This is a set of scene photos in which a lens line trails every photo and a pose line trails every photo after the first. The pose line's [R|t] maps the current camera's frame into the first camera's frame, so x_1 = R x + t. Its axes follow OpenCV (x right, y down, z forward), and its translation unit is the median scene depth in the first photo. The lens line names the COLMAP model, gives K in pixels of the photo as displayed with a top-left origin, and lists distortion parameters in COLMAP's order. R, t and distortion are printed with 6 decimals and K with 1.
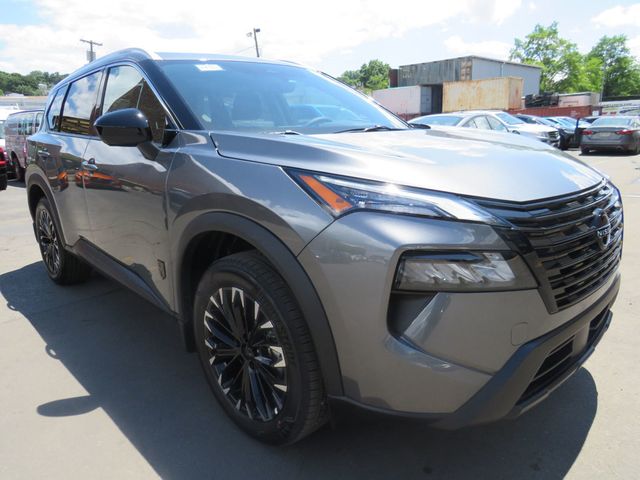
lens RADIAL K [[476.5, 0, 305.8], [0, 476.5, 241.0], [0, 0, 1]] dist [-0.079017, 0.061073]
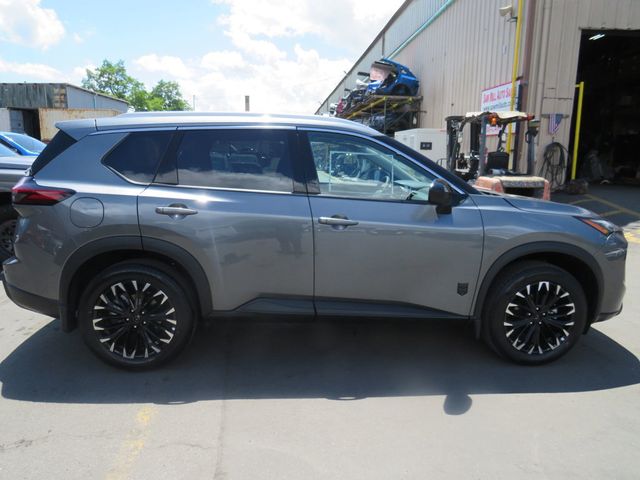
lens RADIAL K [[476.5, 0, 305.8], [0, 476.5, 241.0], [0, 0, 1]] dist [-0.079017, 0.061073]
pose [[0.624641, -0.101141, 0.774334, -0.114723], [0.142212, 0.989729, 0.014555, -0.011805], [-0.767854, 0.101028, 0.632609, 0.028523]]
